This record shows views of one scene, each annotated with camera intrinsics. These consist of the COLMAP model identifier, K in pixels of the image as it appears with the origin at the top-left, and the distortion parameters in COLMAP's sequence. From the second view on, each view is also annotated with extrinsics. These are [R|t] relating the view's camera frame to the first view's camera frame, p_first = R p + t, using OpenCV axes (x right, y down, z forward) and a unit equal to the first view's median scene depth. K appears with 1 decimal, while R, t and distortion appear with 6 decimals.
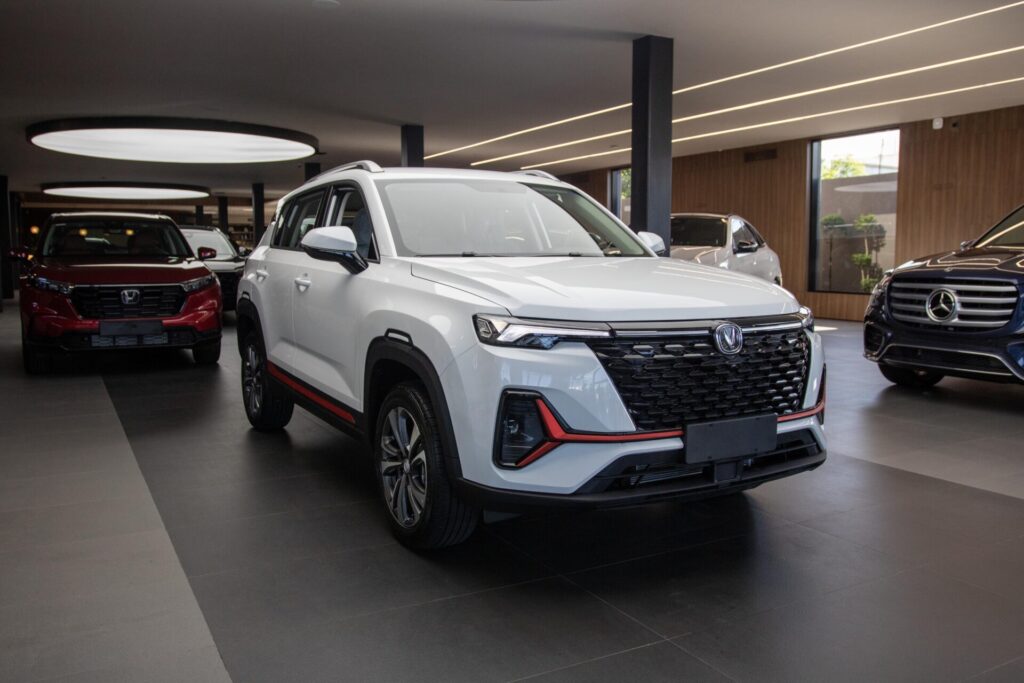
lens RADIAL K [[862.5, 0, 512.0], [0, 862.5, 341.5], [0, 0, 1]] dist [-0.086237, 0.079570]
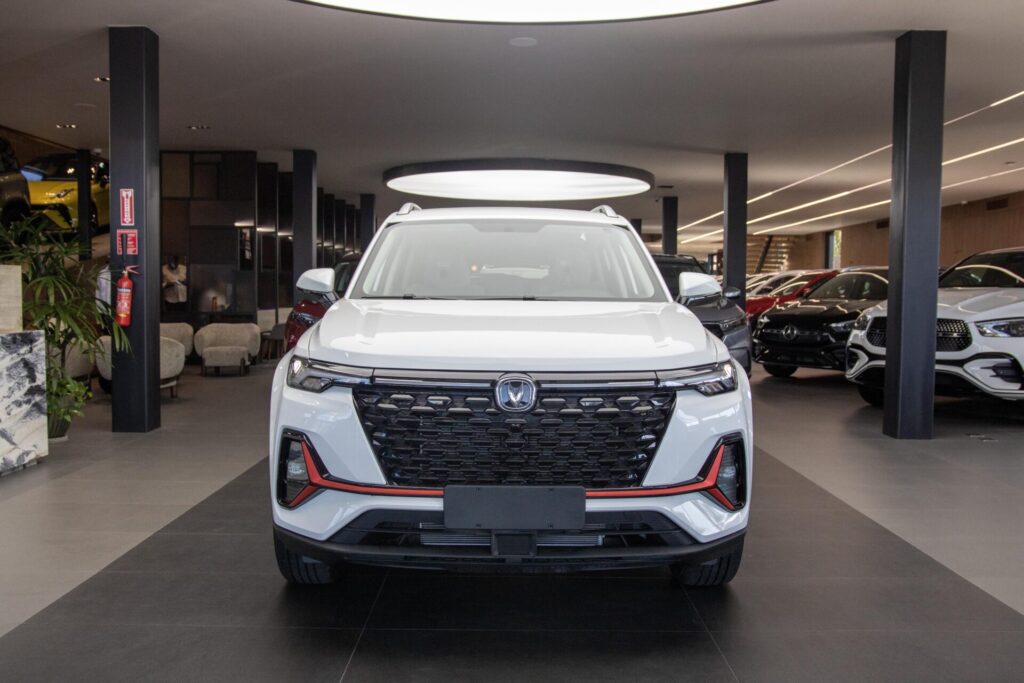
lens RADIAL K [[936.7, 0, 512.0], [0, 936.7, 341.5], [0, 0, 1]] dist [-0.000149, -0.217361]
pose [[0.861662, 0.029534, -0.506623, 0.744360], [-0.054021, 0.997971, -0.033702, -0.024744], [0.504599, 0.056408, 0.861509, 0.162875]]
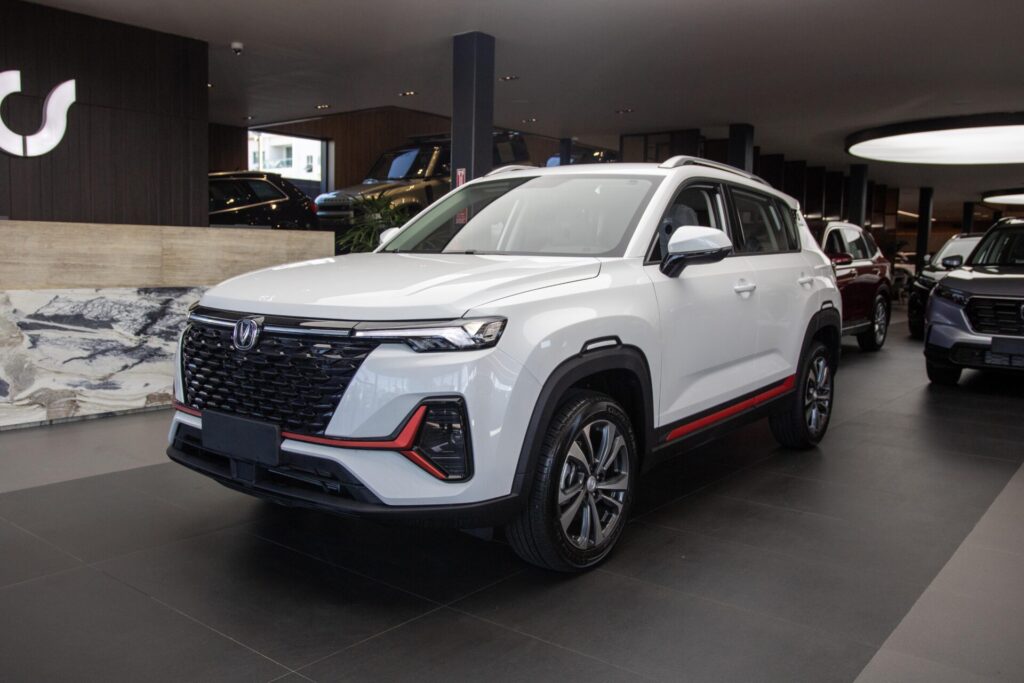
lens RADIAL K [[862.5, 0, 512.0], [0, 862.5, 341.5], [0, 0, 1]] dist [-0.086237, 0.079570]
pose [[0.332688, 0.090804, -0.938655, 1.269012], [-0.104115, 0.992805, 0.059141, -0.084069], [0.937272, 0.078053, 0.339749, 0.960132]]
